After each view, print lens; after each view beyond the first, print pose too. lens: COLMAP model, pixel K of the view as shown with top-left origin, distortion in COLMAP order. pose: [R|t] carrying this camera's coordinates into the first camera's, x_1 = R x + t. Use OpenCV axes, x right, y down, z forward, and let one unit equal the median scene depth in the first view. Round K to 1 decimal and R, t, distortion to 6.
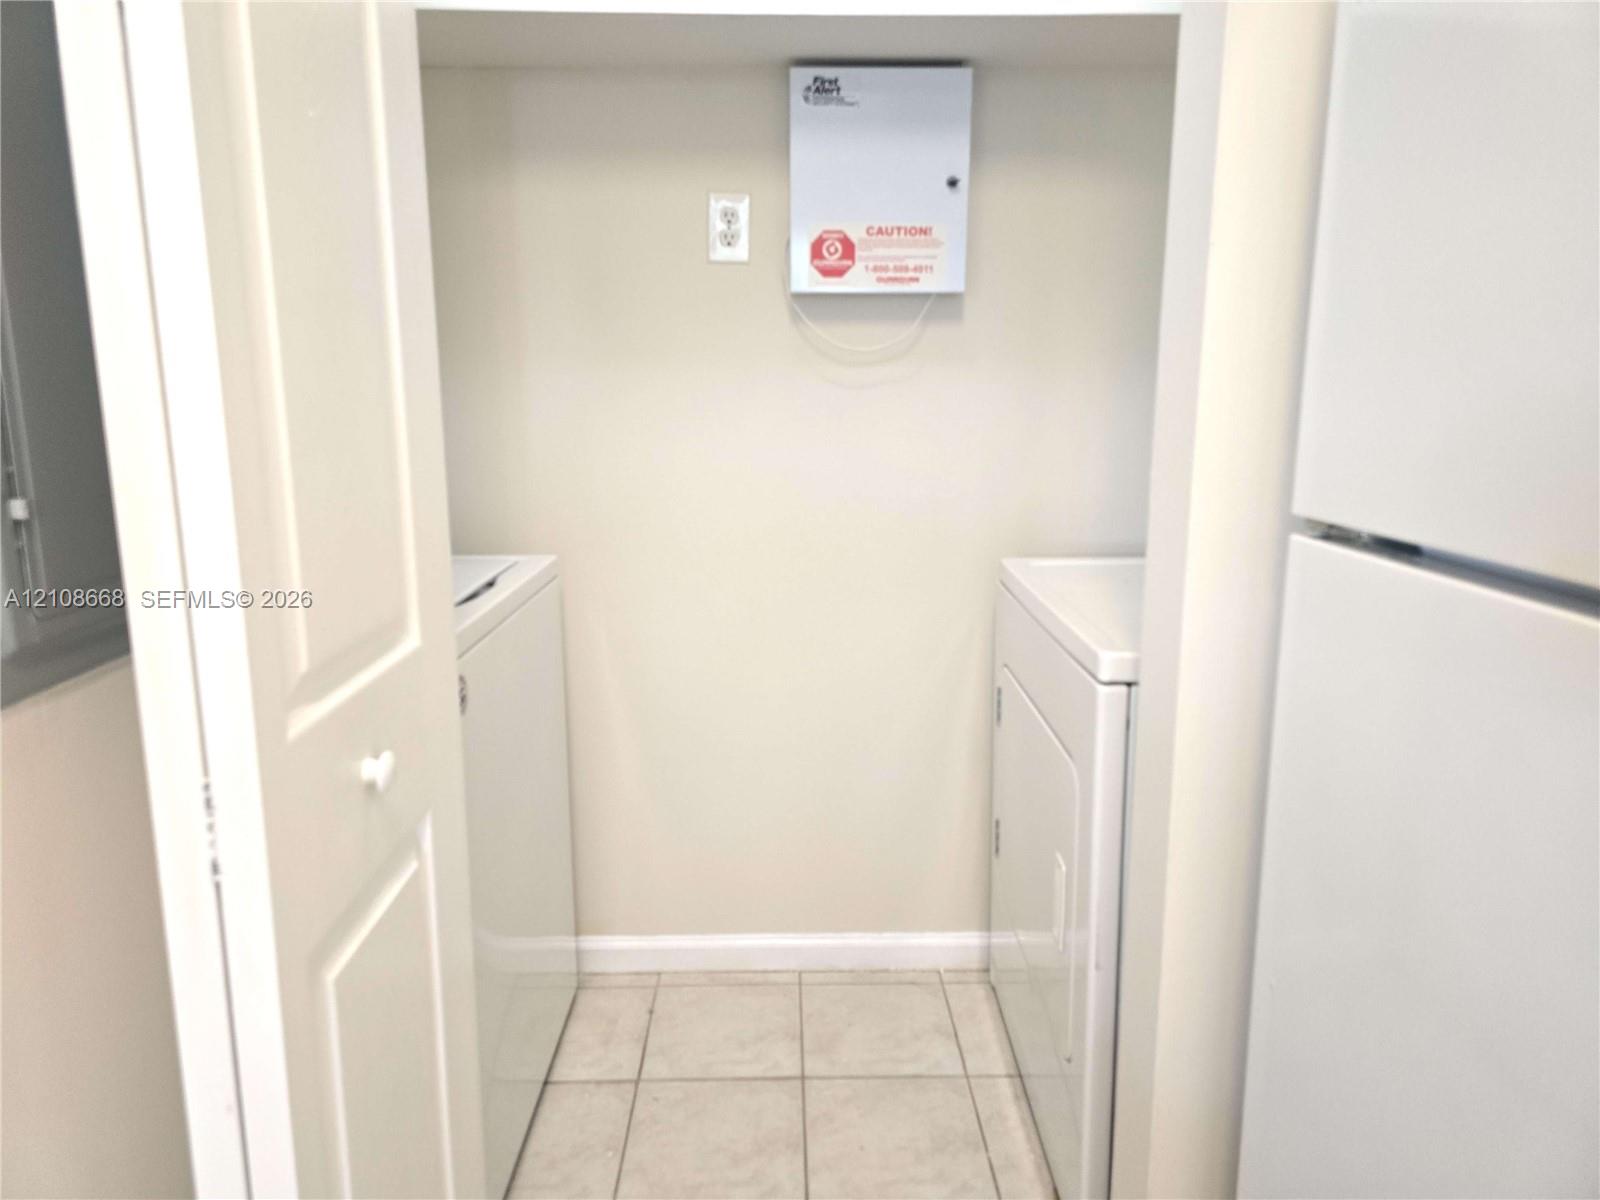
lens RADIAL K [[1078.8, 0, 806.8], [0, 1078.8, 600.2], [0, 0, 1]] dist [0.052503, -0.045826]
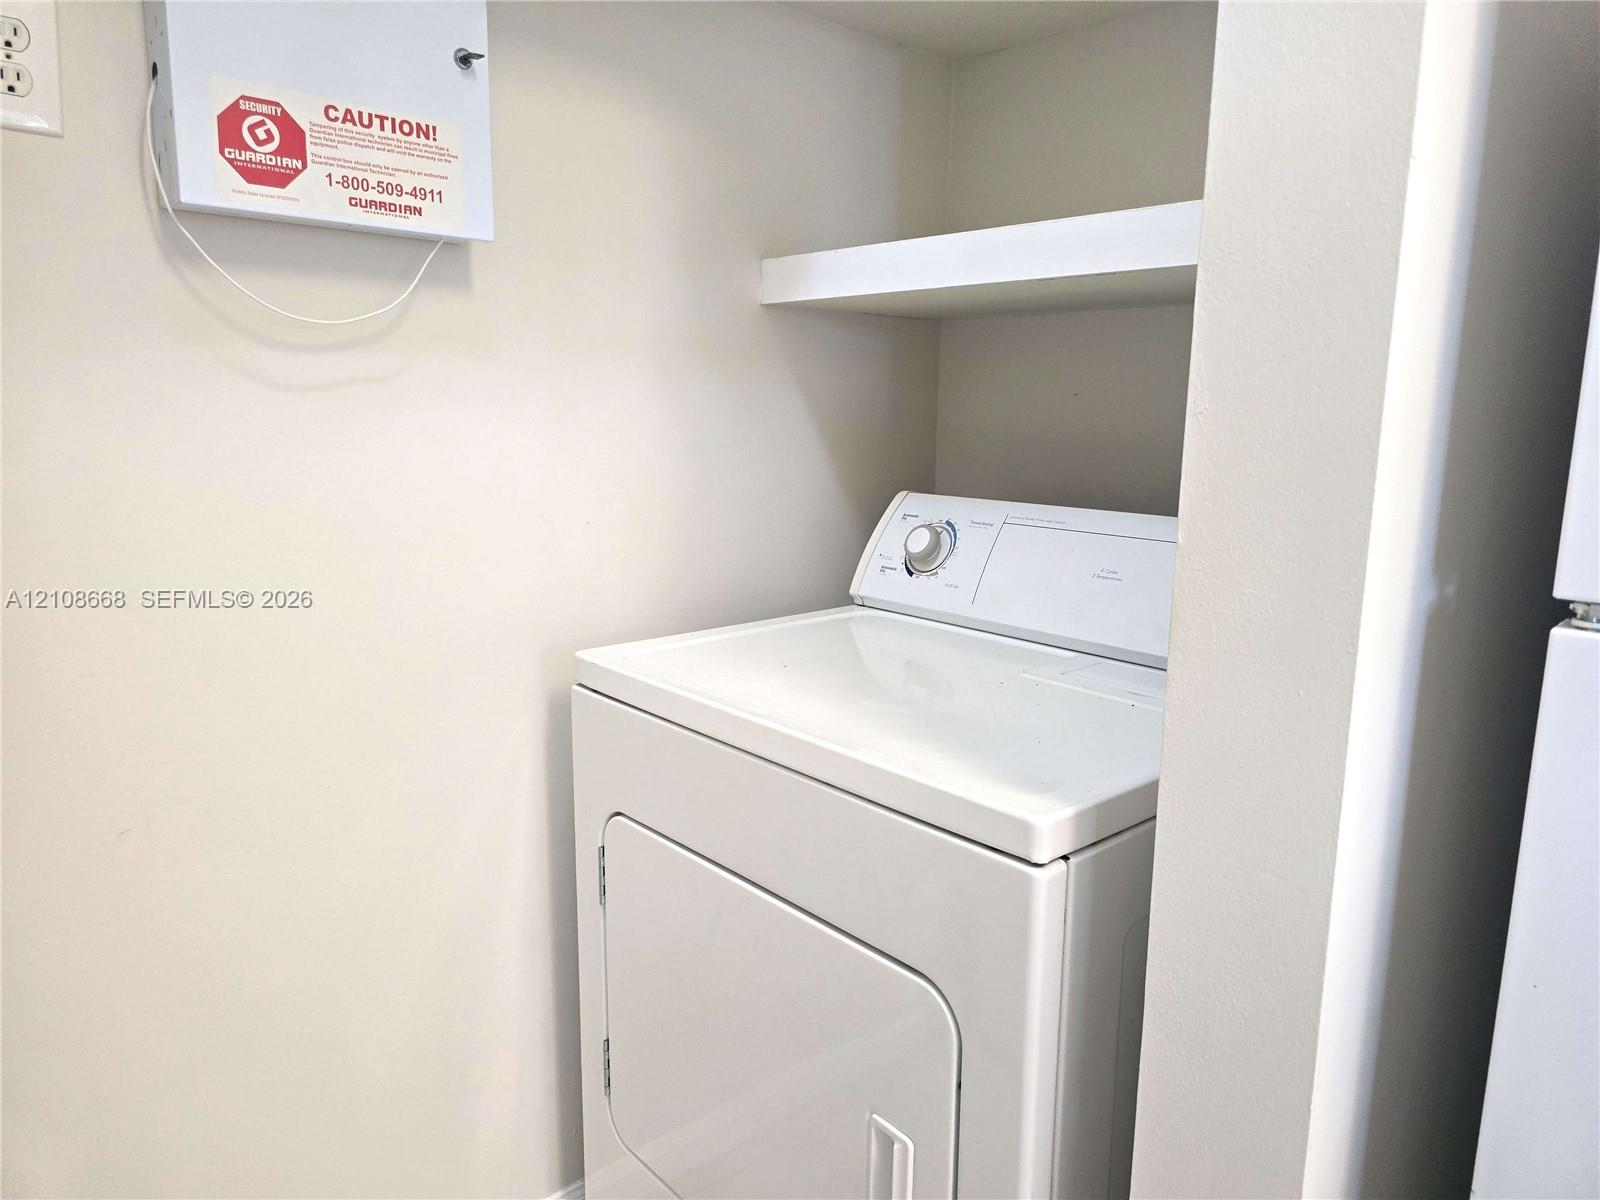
lens RADIAL K [[1078.8, 0, 806.8], [0, 1078.8, 600.2], [0, 0, 1]] dist [0.052503, -0.045826]
pose [[0.744995, -0.106730, 0.658477, -0.158445], [0.113403, 0.993012, 0.032650, -0.077942], [-0.657361, 0.050349, 0.751892, 0.418676]]
